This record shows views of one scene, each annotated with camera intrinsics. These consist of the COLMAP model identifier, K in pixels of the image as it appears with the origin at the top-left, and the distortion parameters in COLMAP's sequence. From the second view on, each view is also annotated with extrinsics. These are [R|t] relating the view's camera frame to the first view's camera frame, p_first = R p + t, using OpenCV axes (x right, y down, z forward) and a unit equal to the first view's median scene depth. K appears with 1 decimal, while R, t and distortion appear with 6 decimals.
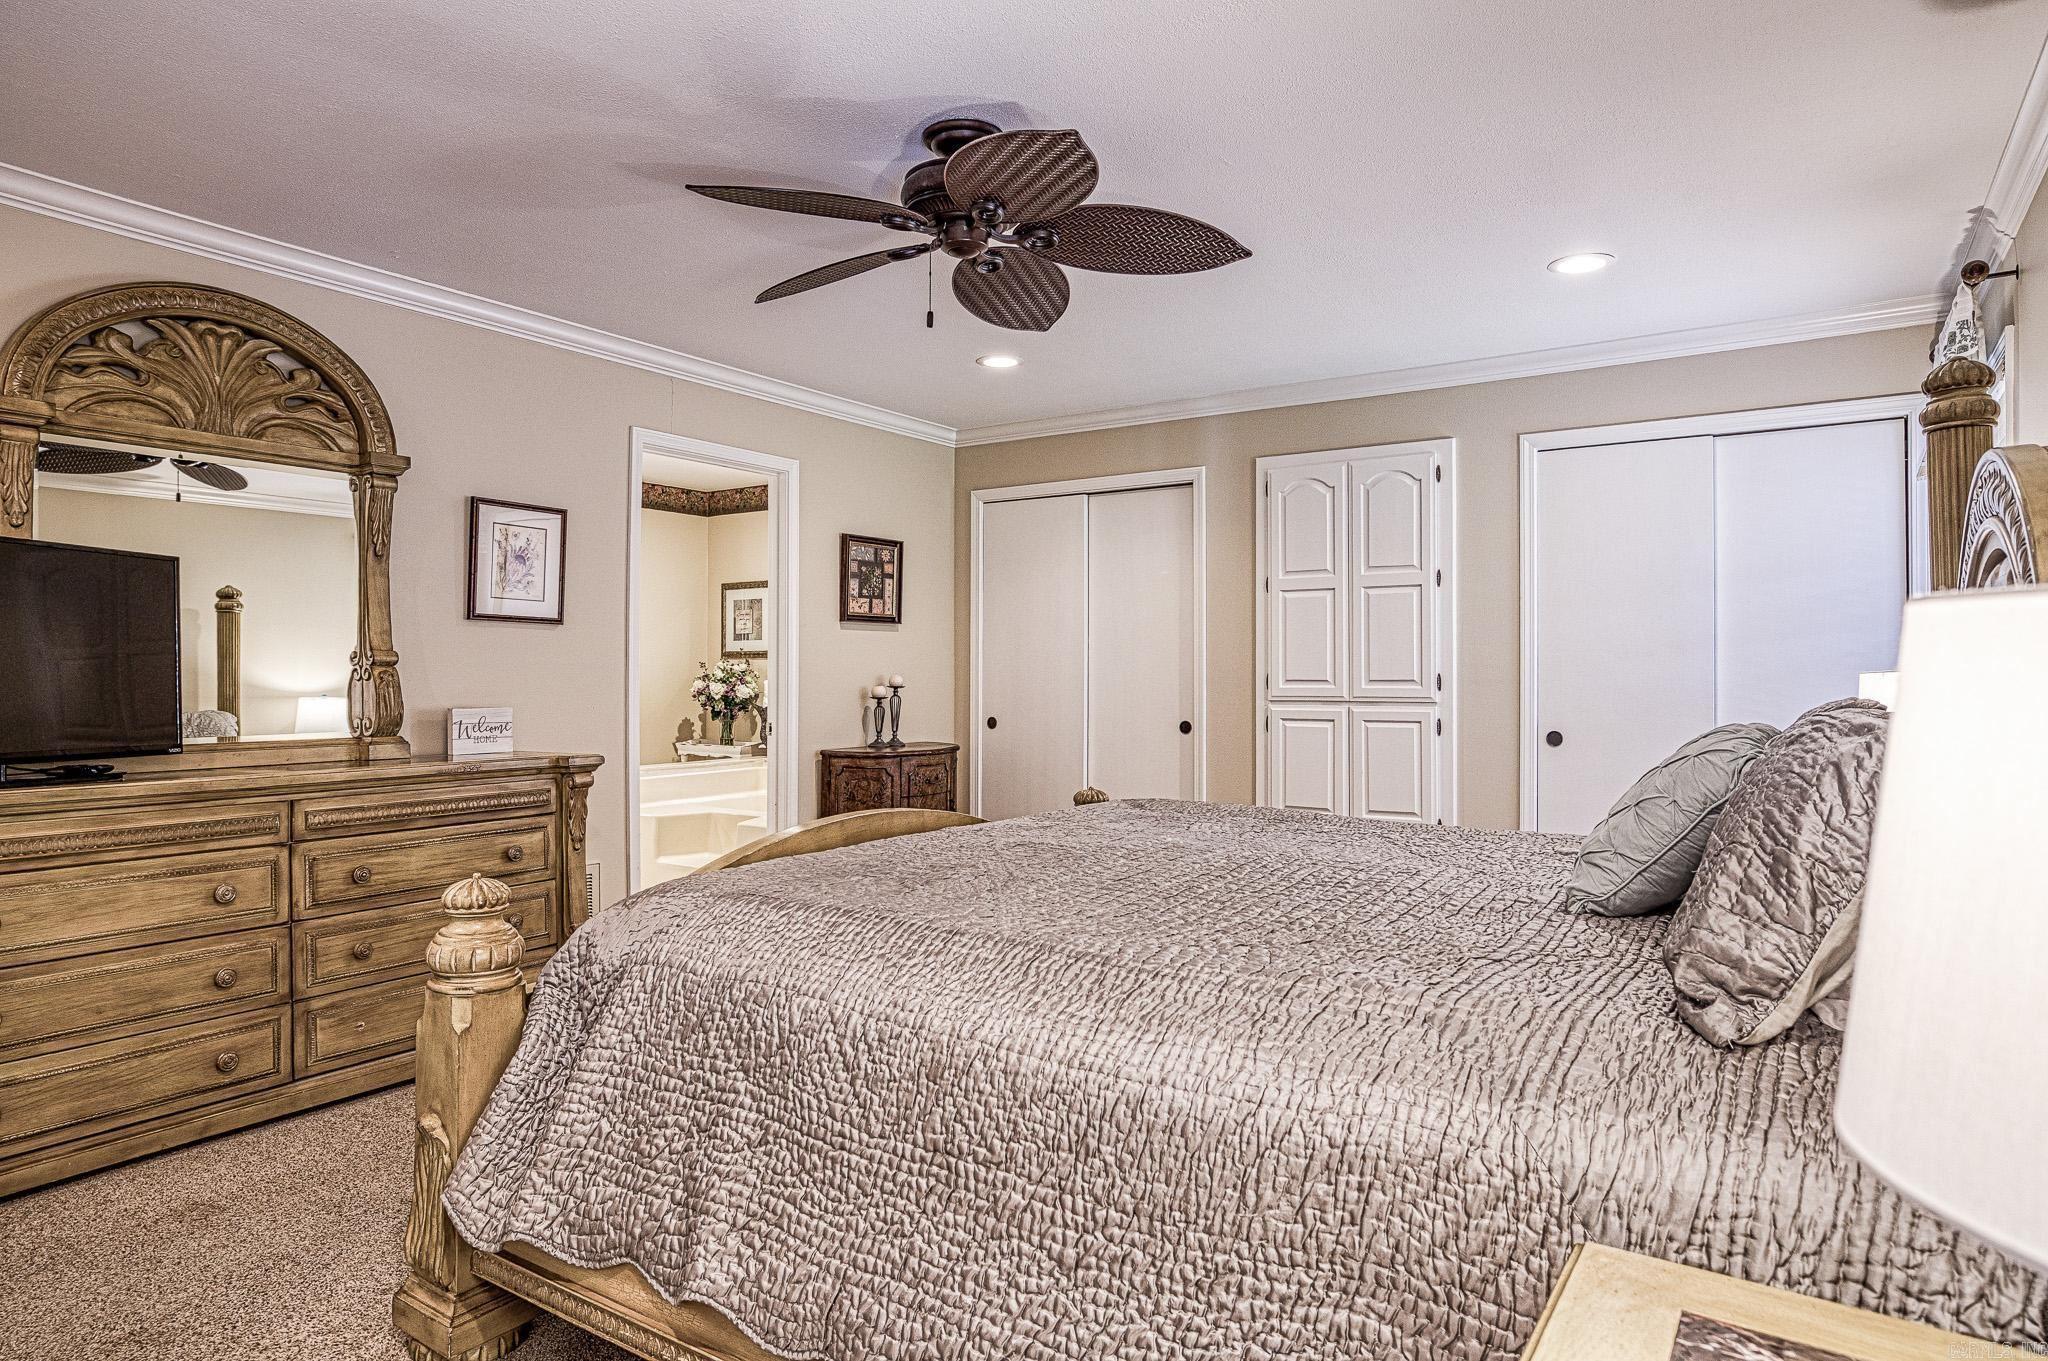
lens RADIAL K [[1192.3, 0, 1010.0], [0, 1192.3, 673.8], [0, 0, 1]] dist [0.001317, 0.000109]
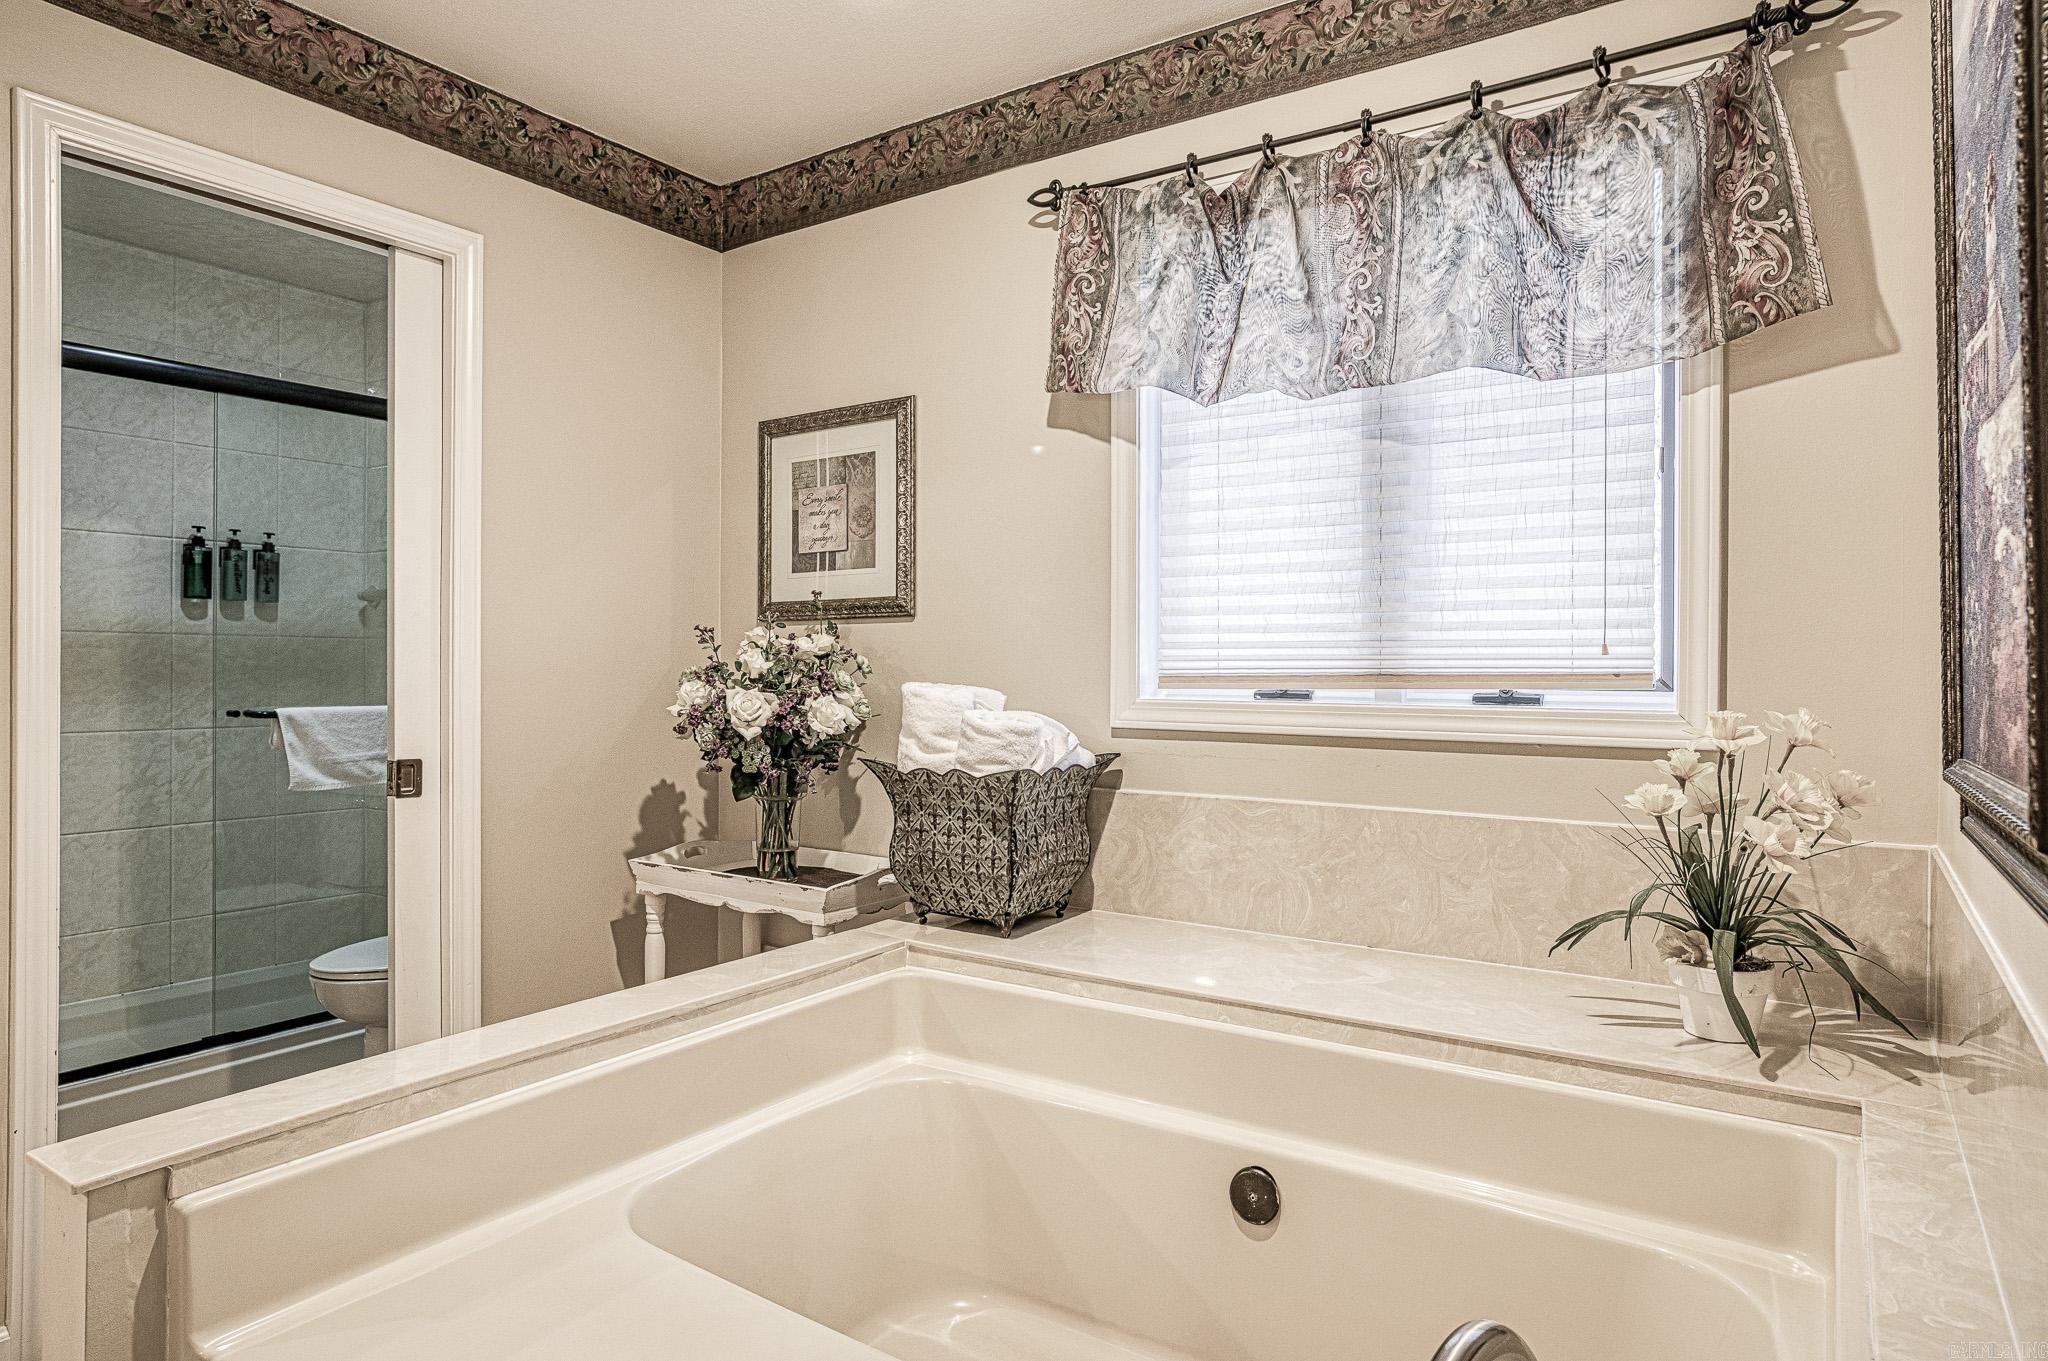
lens RADIAL K [[1192.3, 0, 1038.4], [0, 1192.3, 679.6], [0, 0, 1]] dist [0.001317, 0.000109]
pose [[0.999939, 0.002033, 0.010896, -0.162641], [-0.002077, 0.999990, 0.003980, 0.003394], [-0.010888, -0.004002, 0.999933, 0.642187]]
